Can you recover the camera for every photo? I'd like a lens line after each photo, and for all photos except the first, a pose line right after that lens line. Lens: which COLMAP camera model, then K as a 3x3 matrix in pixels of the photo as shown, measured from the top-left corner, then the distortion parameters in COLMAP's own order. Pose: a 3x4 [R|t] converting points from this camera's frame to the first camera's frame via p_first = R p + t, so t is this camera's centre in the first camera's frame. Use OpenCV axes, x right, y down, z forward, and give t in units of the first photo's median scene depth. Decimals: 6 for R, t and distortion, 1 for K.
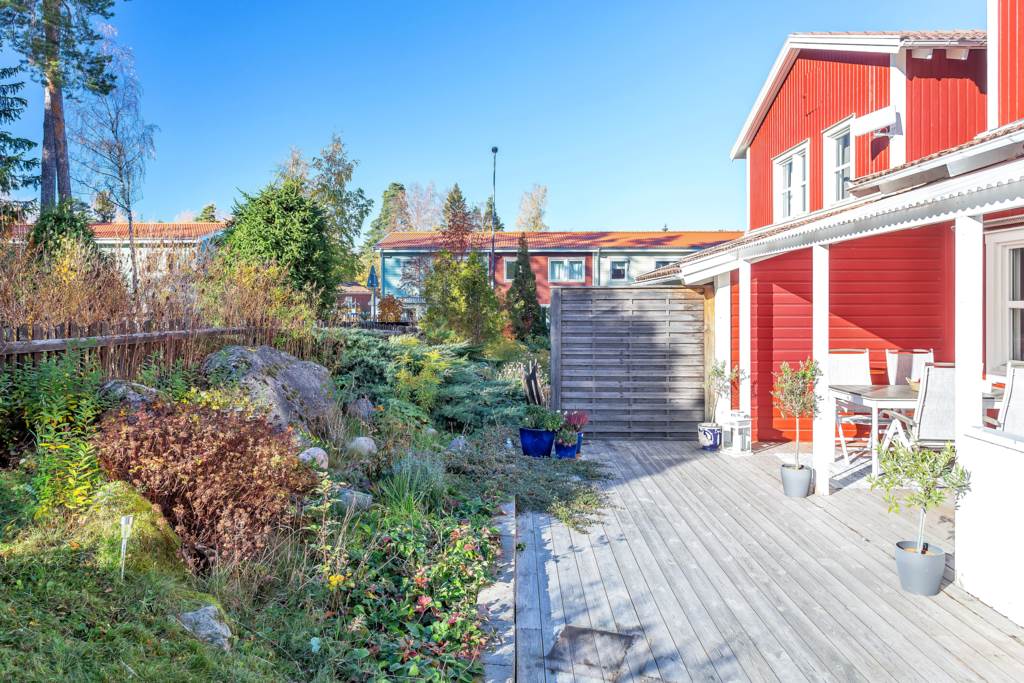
lens RADIAL K [[696.6, 0, 507.9], [0, 696.6, 308.6], [0, 0, 1]] dist [0.004827, 0.001681]
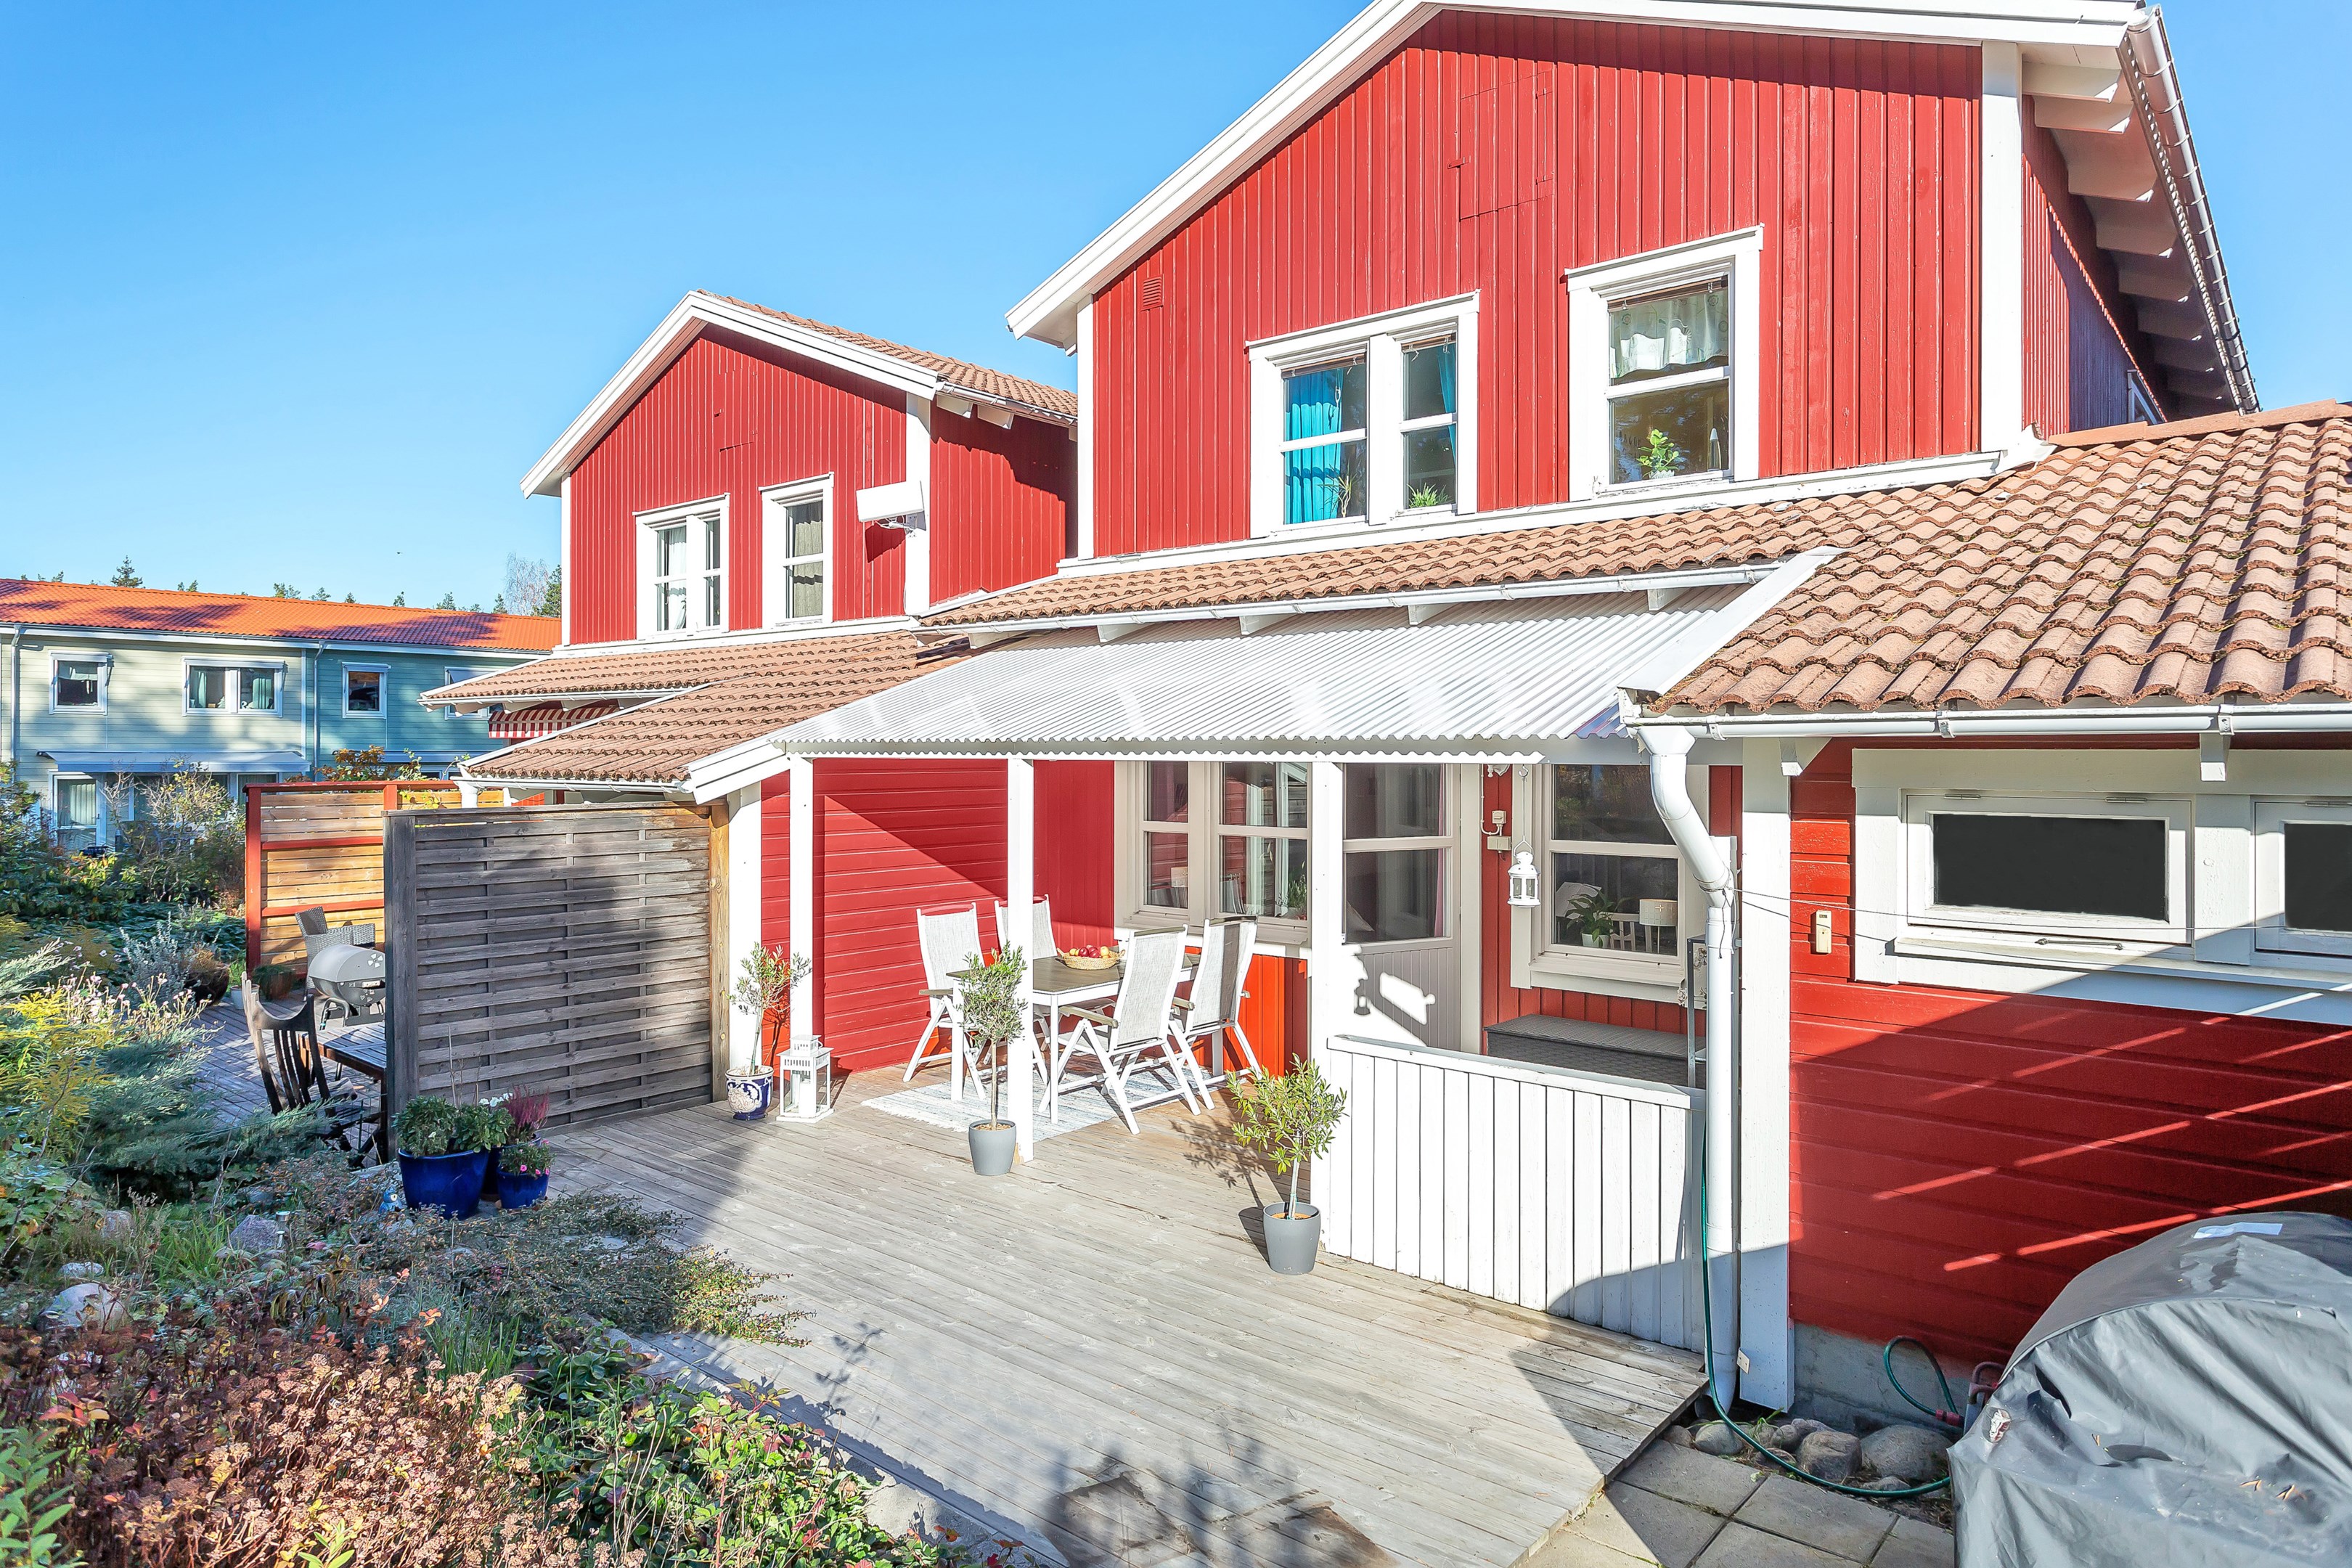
lens RADIAL K [[1408.0, 0, 1163.9], [0, 1408.0, 749.1], [0, 0, 1]] dist [-0.003446, -0.000333]
pose [[0.634409, 0.000878, 0.772997, -0.308552], [0.001748, 0.999995, -0.002571, -0.067647], [-0.772995, 0.002982, 0.634405, 0.076454]]
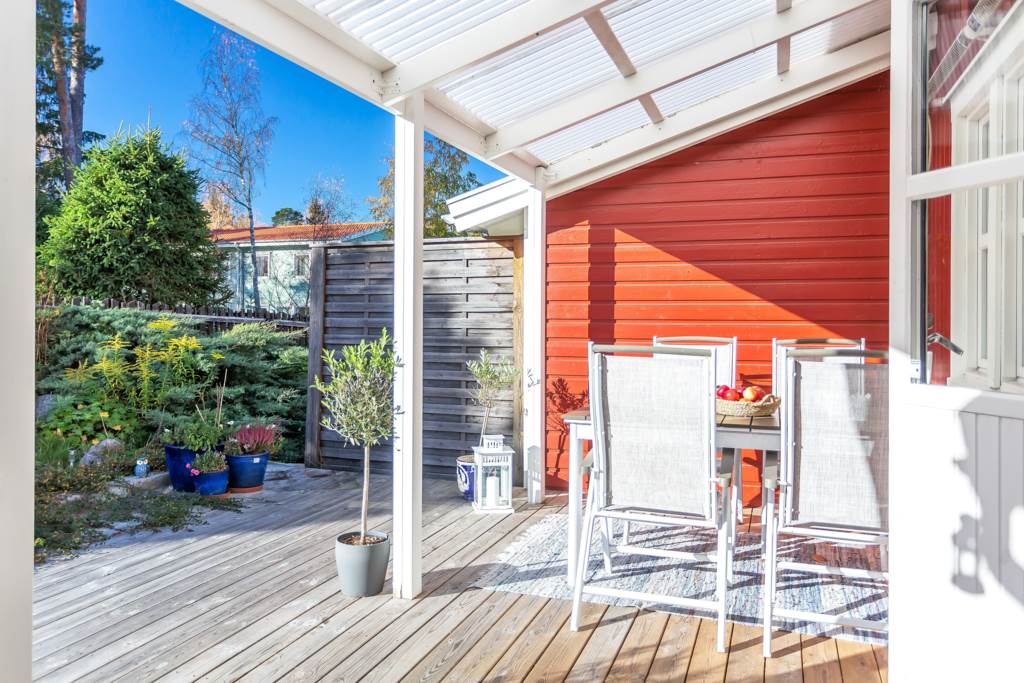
lens RADIAL K [[781.8, 0, 512.1], [0, 781.8, 319.2], [0, 0, 1]] dist [0.003481, 0.001800]
pose [[0.945234, 0.007001, -0.326318, 0.502985], [-0.008751, 0.999954, -0.003895, 0.043525], [0.326275, 0.006538, 0.945252, 0.333884]]
